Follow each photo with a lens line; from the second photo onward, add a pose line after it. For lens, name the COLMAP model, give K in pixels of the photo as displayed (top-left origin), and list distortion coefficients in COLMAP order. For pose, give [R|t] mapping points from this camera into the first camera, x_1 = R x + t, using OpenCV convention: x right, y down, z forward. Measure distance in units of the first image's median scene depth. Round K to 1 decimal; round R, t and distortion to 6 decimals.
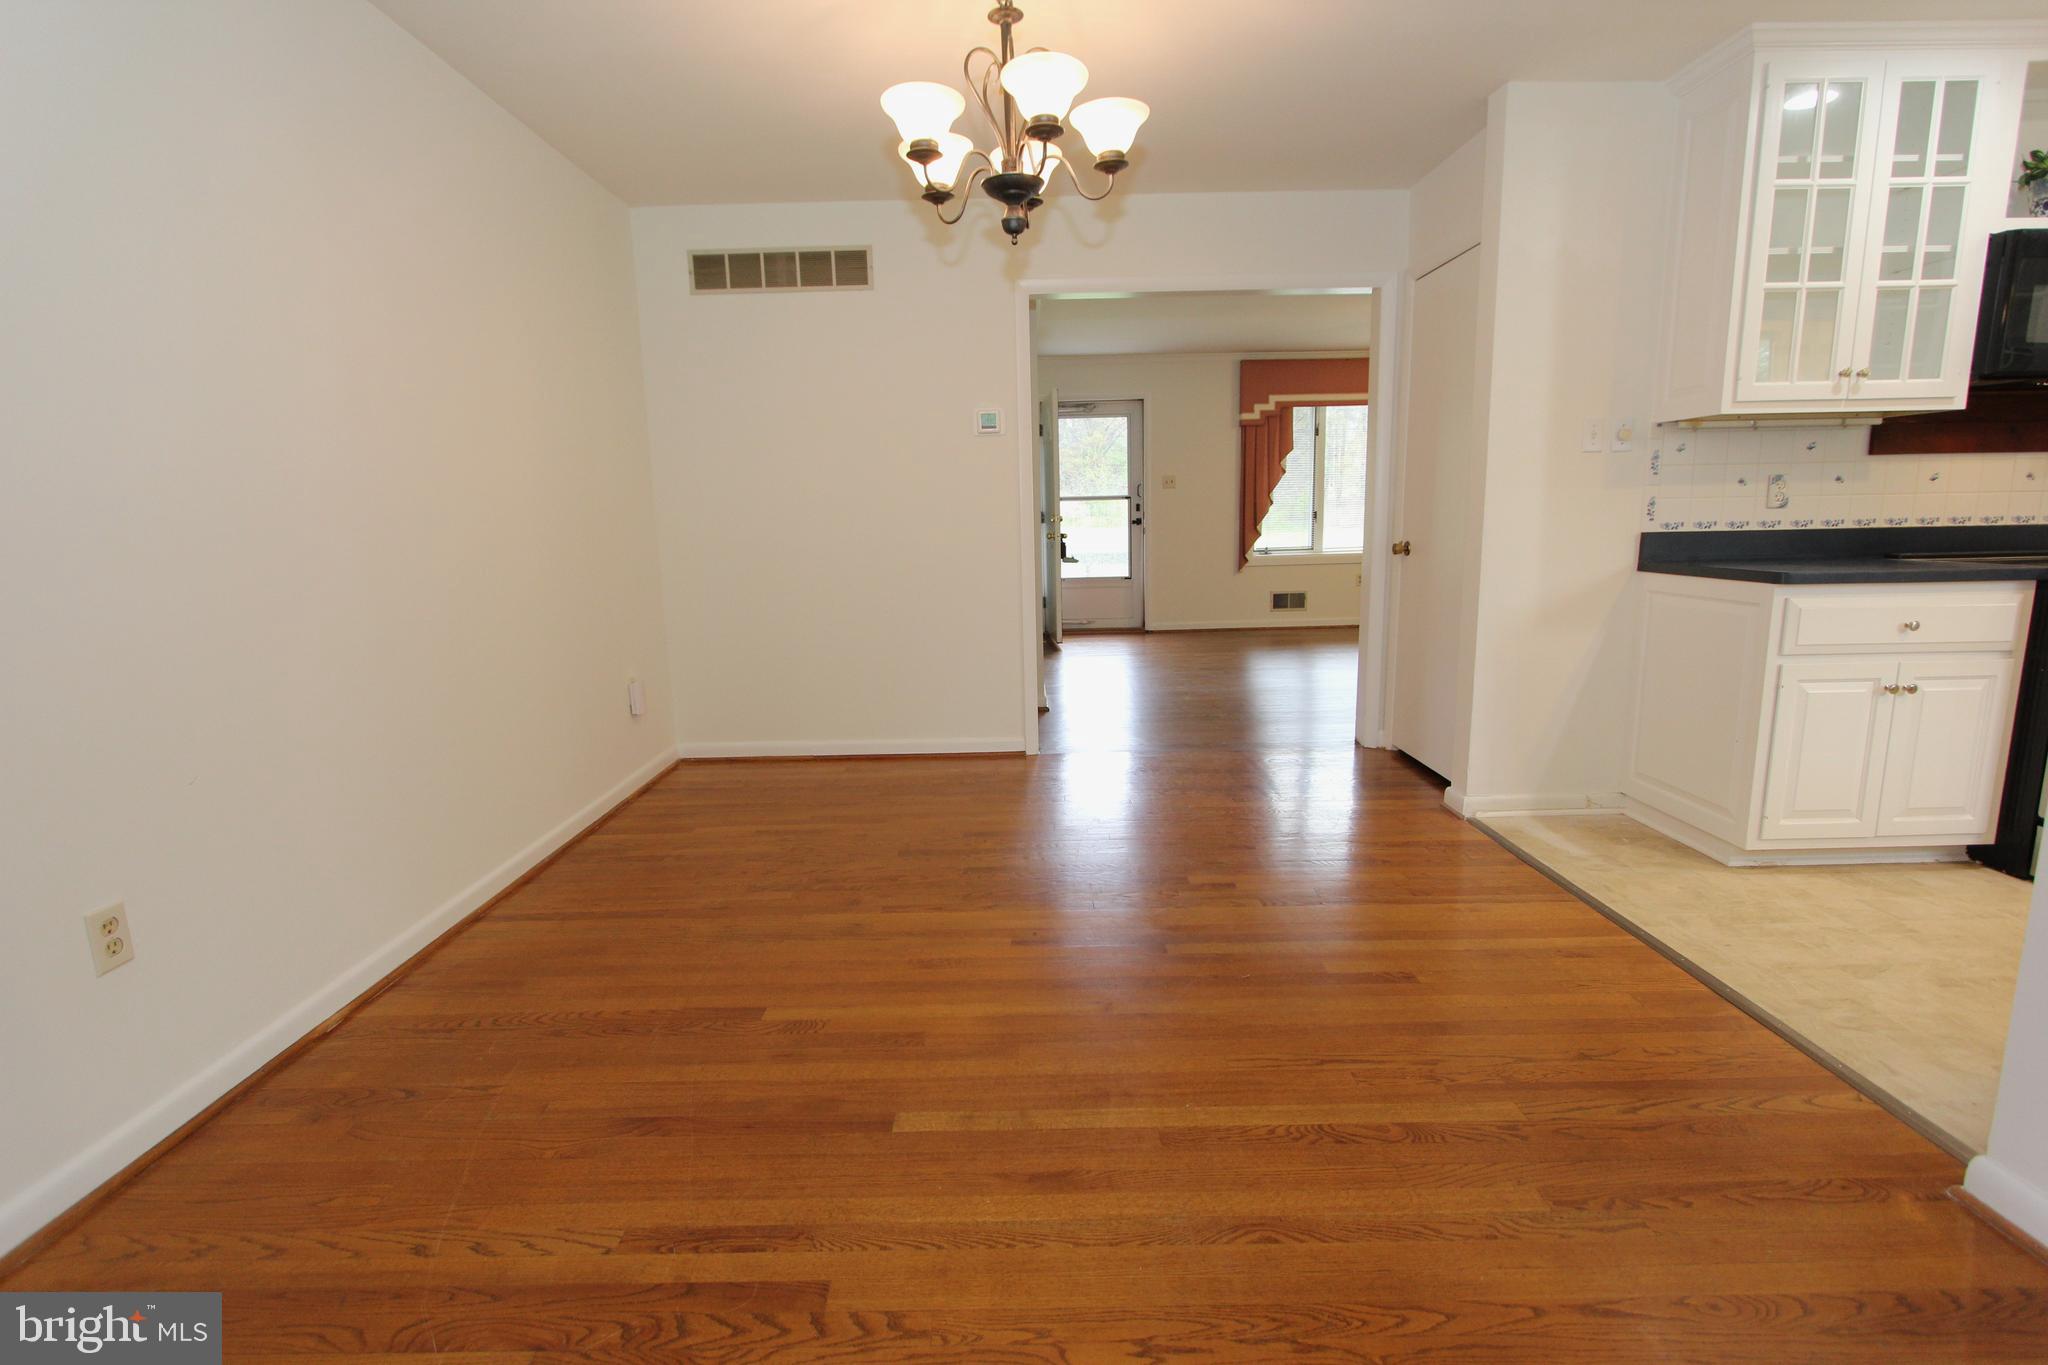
lens RADIAL K [[951.4, 0, 1021.2], [0, 951.4, 674.2], [0, 0, 1]] dist [-0.044922, 0.030474]
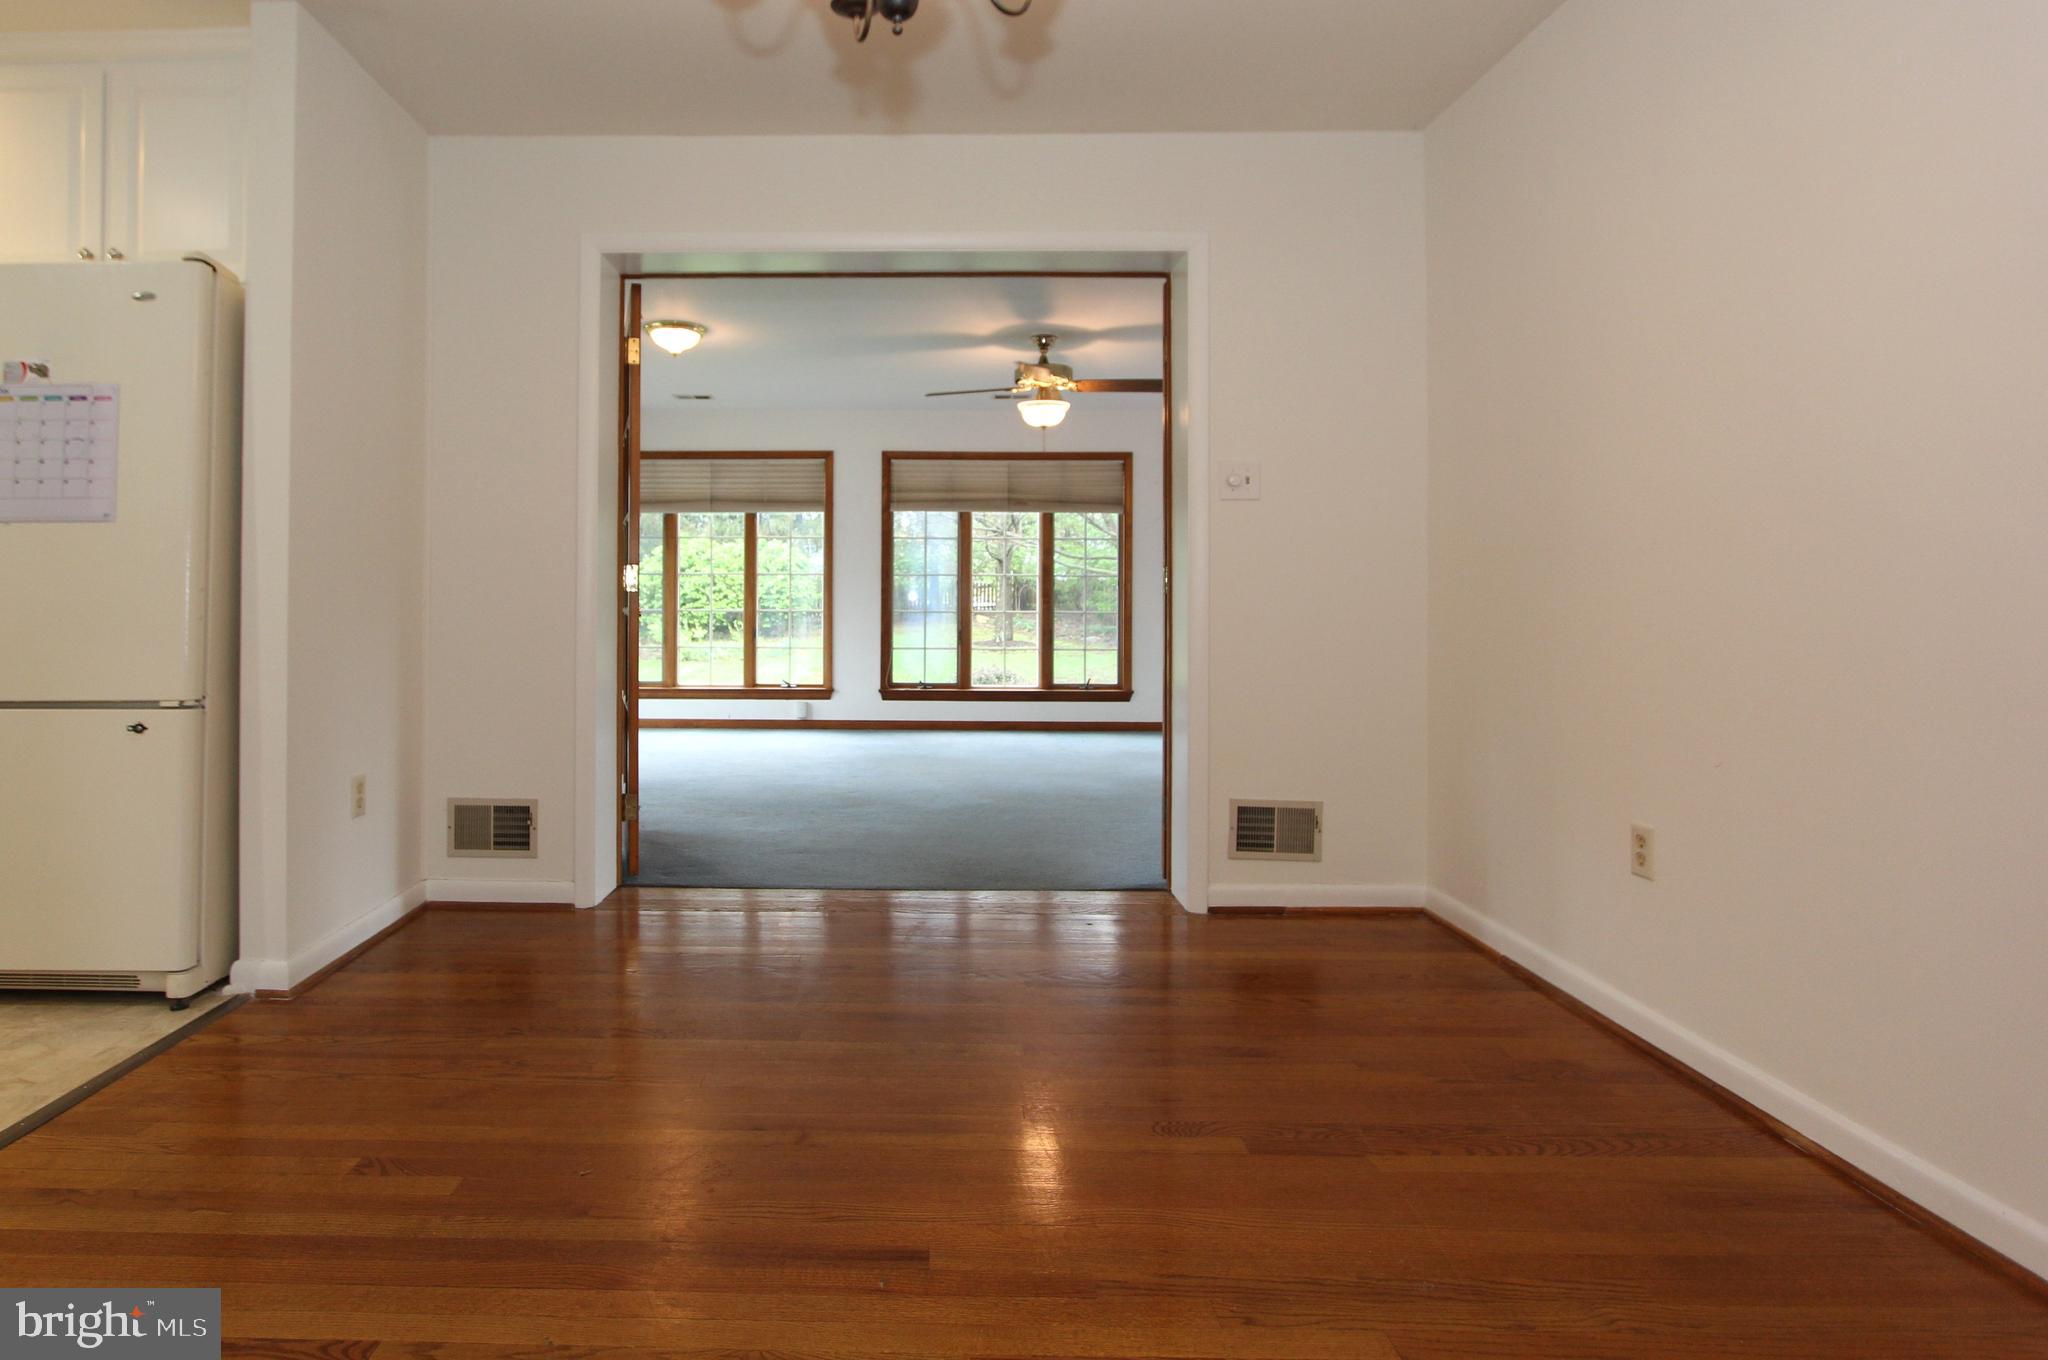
lens RADIAL K [[984.4, 0, 907.8], [0, 984.4, 601.8], [0, 0, 1]] dist [-0.001568, -0.000197]
pose [[-0.999674, 0.018210, 0.017884, -0.020931], [0.021067, 0.984275, 0.175381, -0.252783], [-0.014409, 0.175701, -0.984338, 1.921593]]
